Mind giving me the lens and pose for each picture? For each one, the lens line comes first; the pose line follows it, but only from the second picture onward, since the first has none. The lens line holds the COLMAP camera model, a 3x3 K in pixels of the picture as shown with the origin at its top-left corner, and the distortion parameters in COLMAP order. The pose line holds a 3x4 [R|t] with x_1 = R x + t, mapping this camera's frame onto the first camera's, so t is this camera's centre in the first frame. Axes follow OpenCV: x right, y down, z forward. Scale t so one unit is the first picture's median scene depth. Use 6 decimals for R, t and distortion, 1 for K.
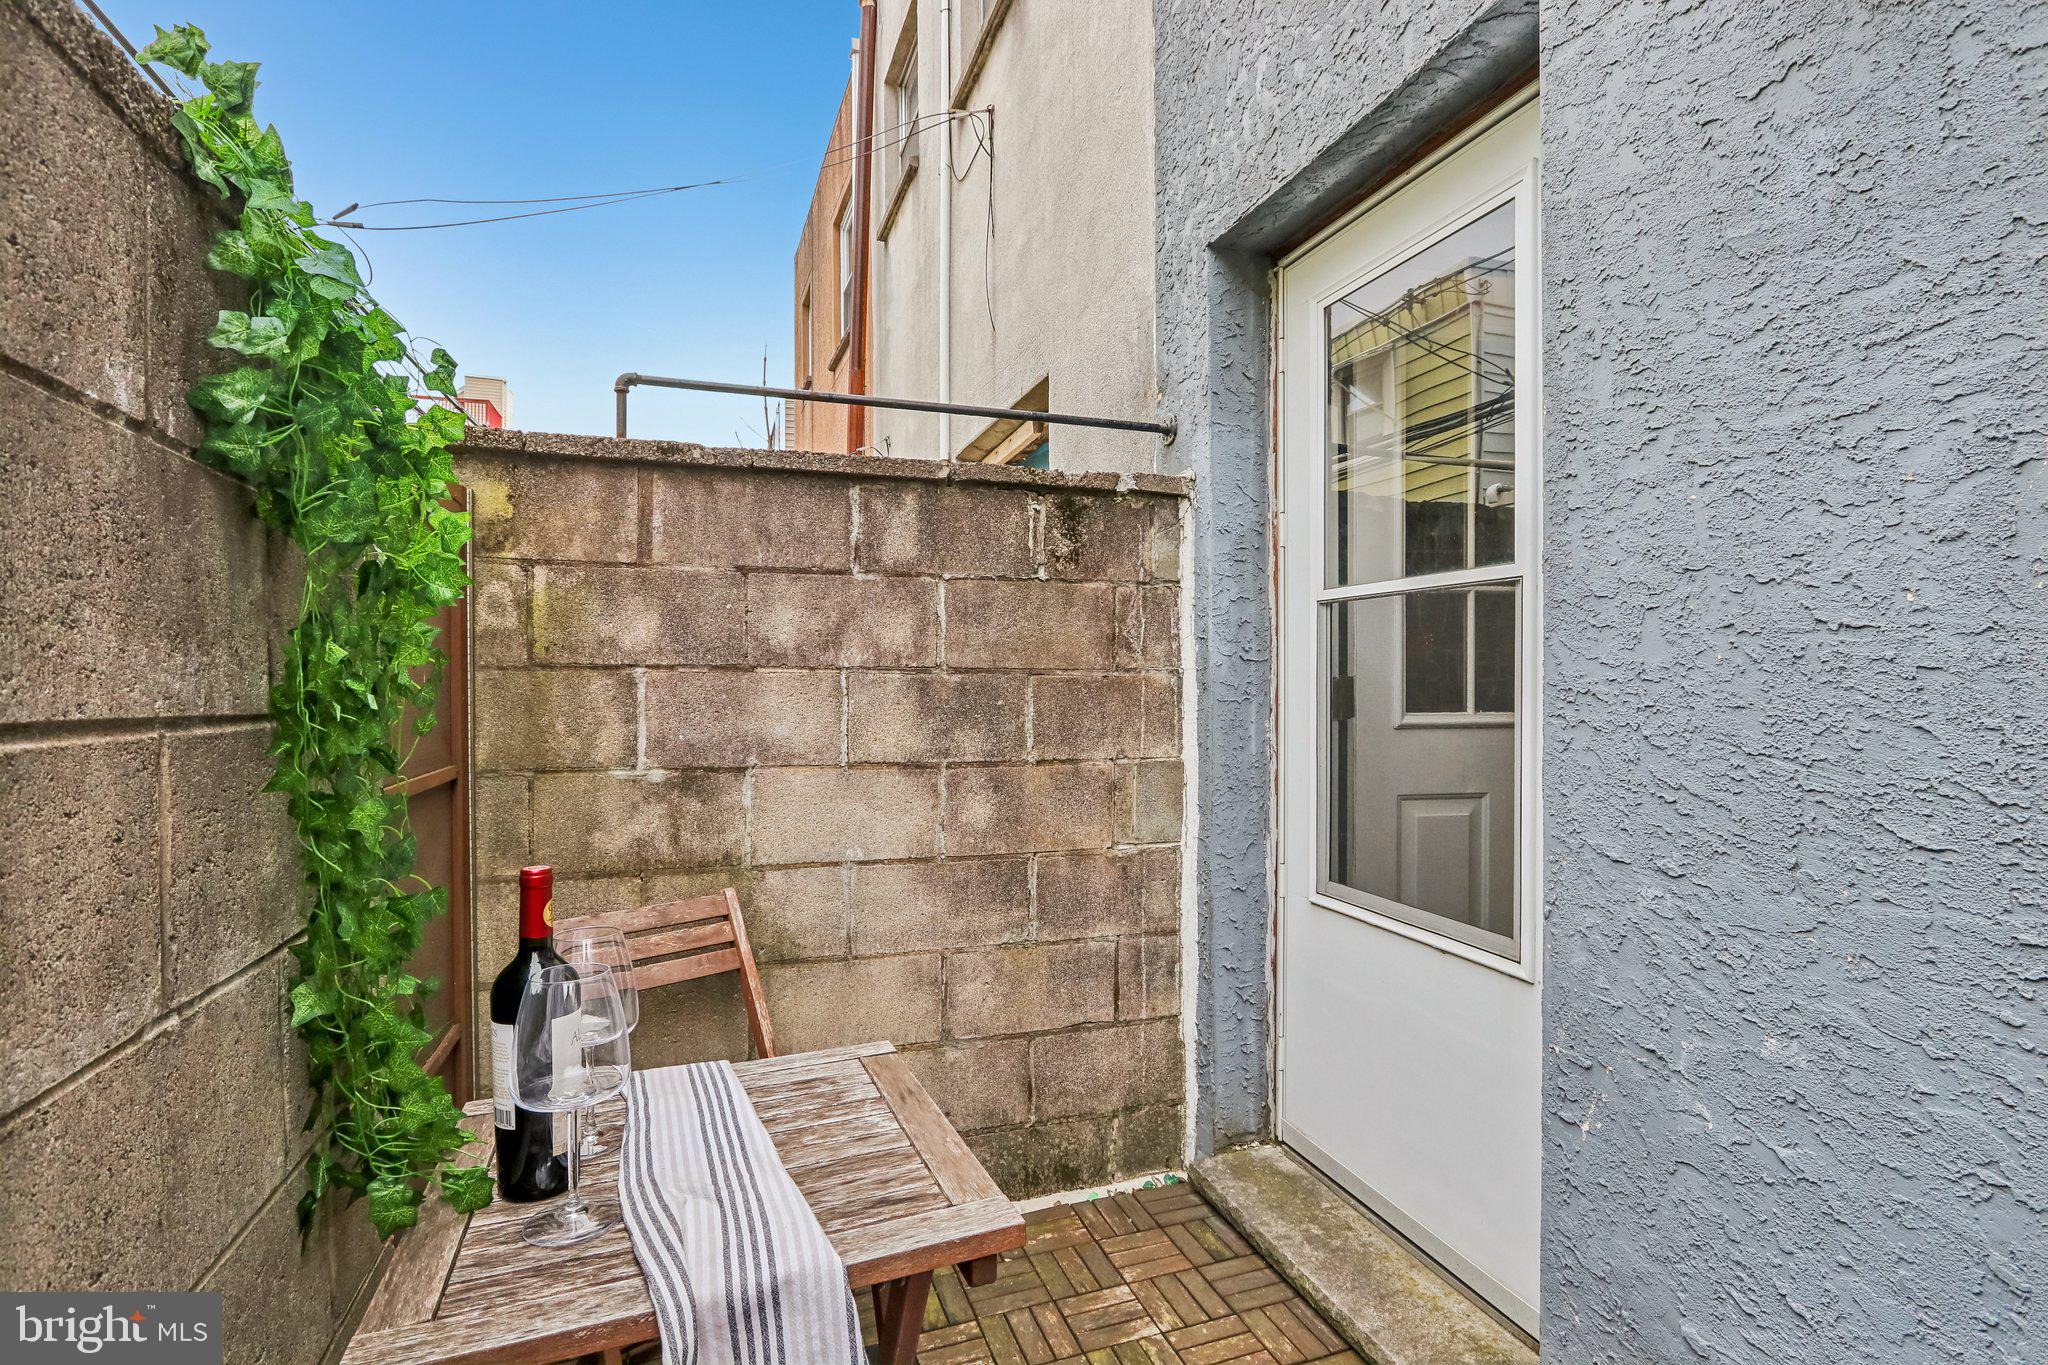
lens RADIAL K [[945.6, 0, 1023.4], [0, 945.6, 684.2], [0, 0, 1]] dist [-0.016343, 0.002791]
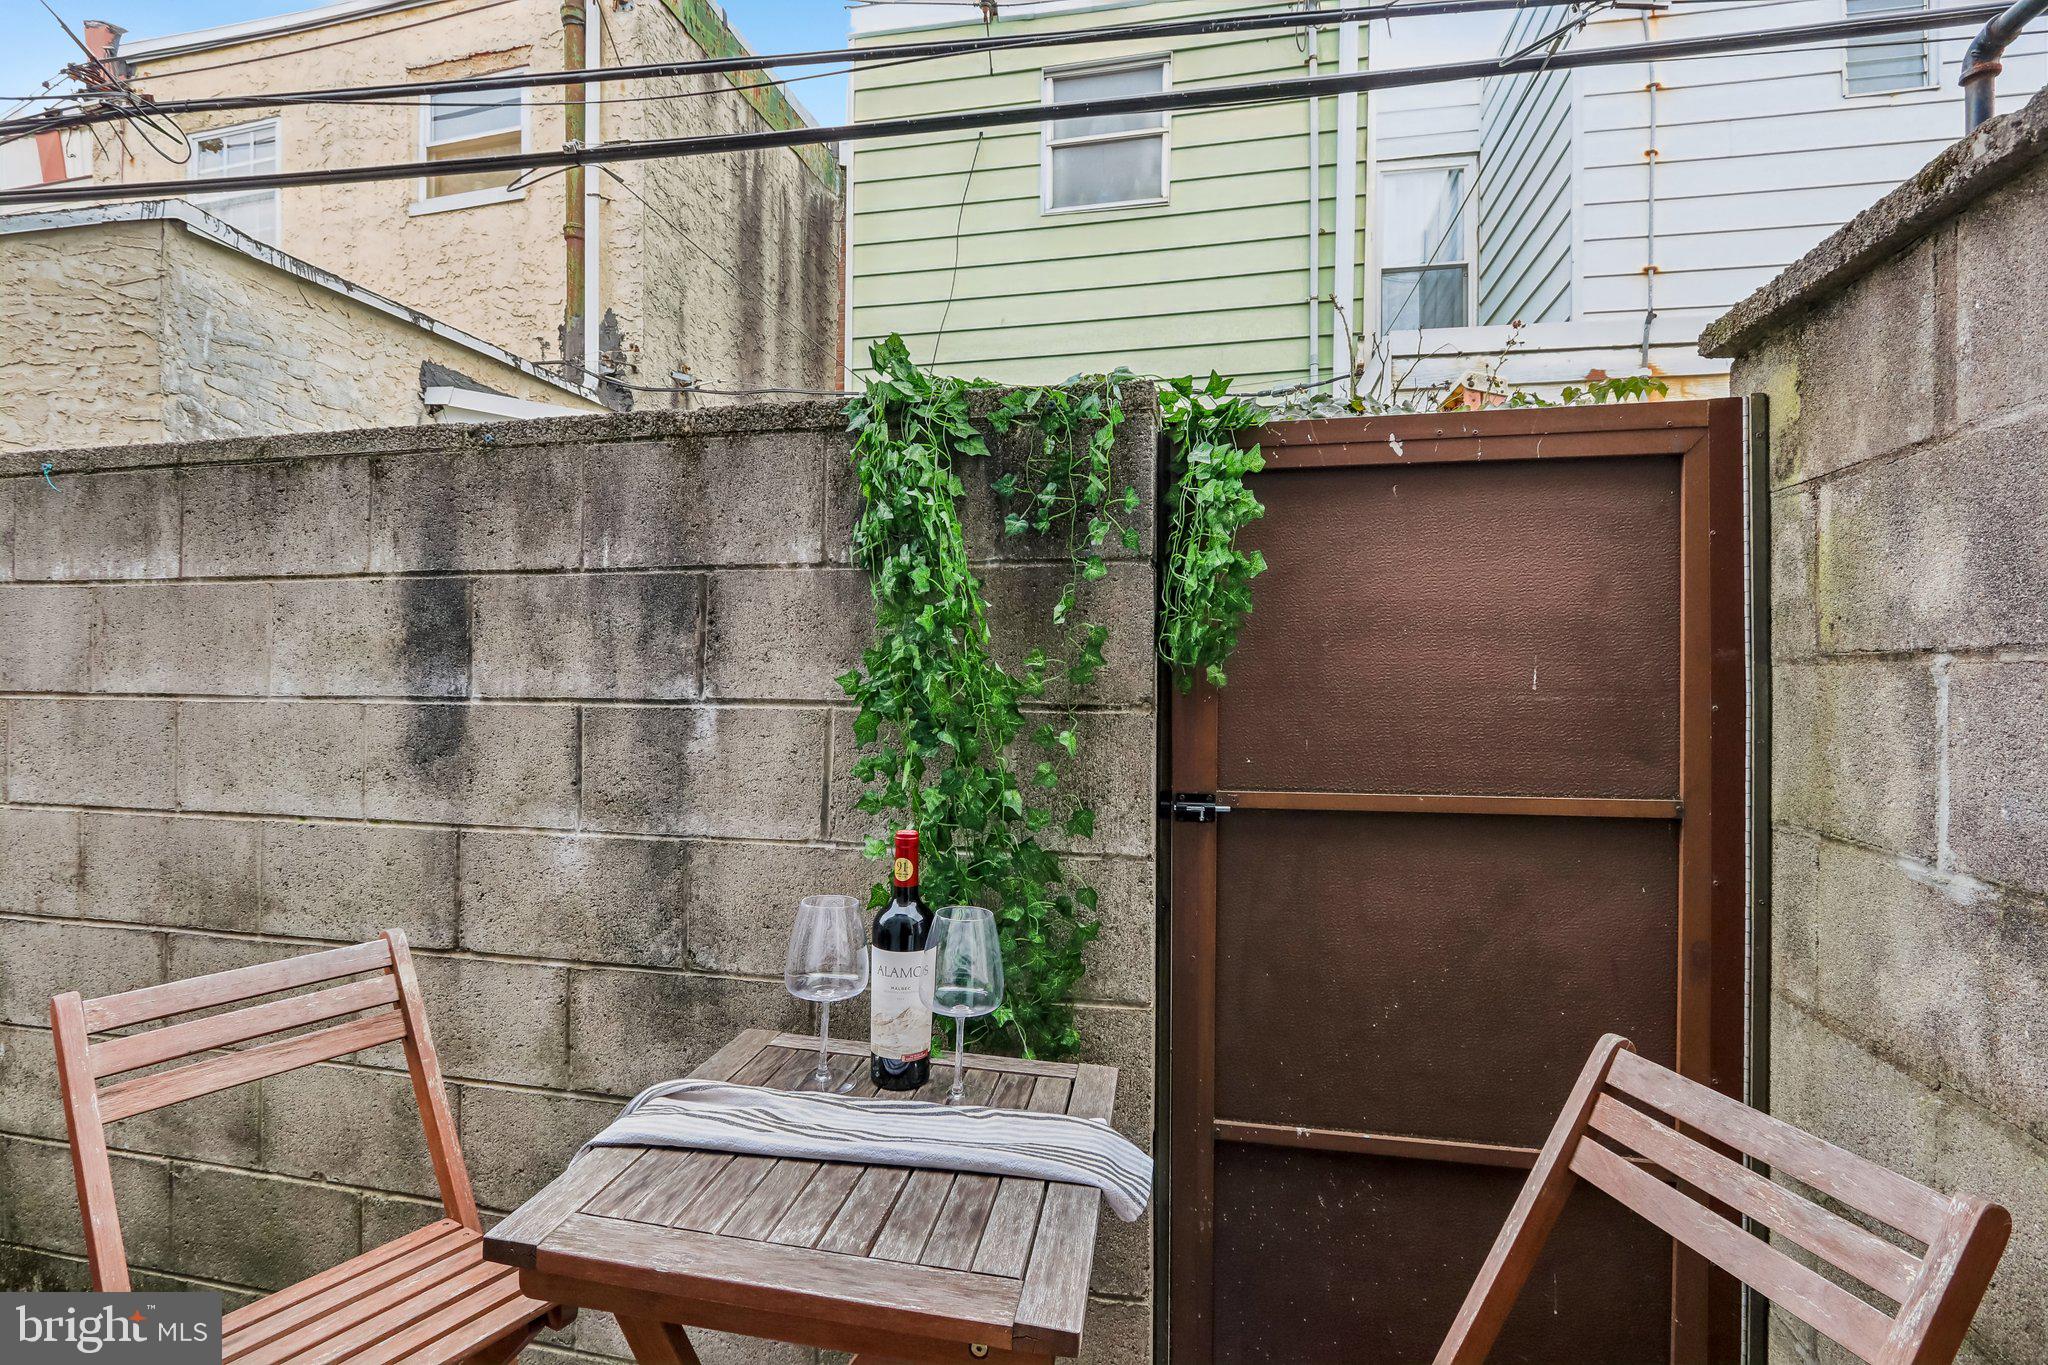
lens RADIAL K [[945.6, 0, 1012.3], [0, 945.6, 687.0], [0, 0, 1]] dist [-0.016343, 0.002791]
pose [[-0.512974, 0.006342, -0.858381, 0.238335], [-0.001773, 0.999963, 0.008448, -0.004484], [0.858402, 0.005855, -0.512944, 0.848268]]
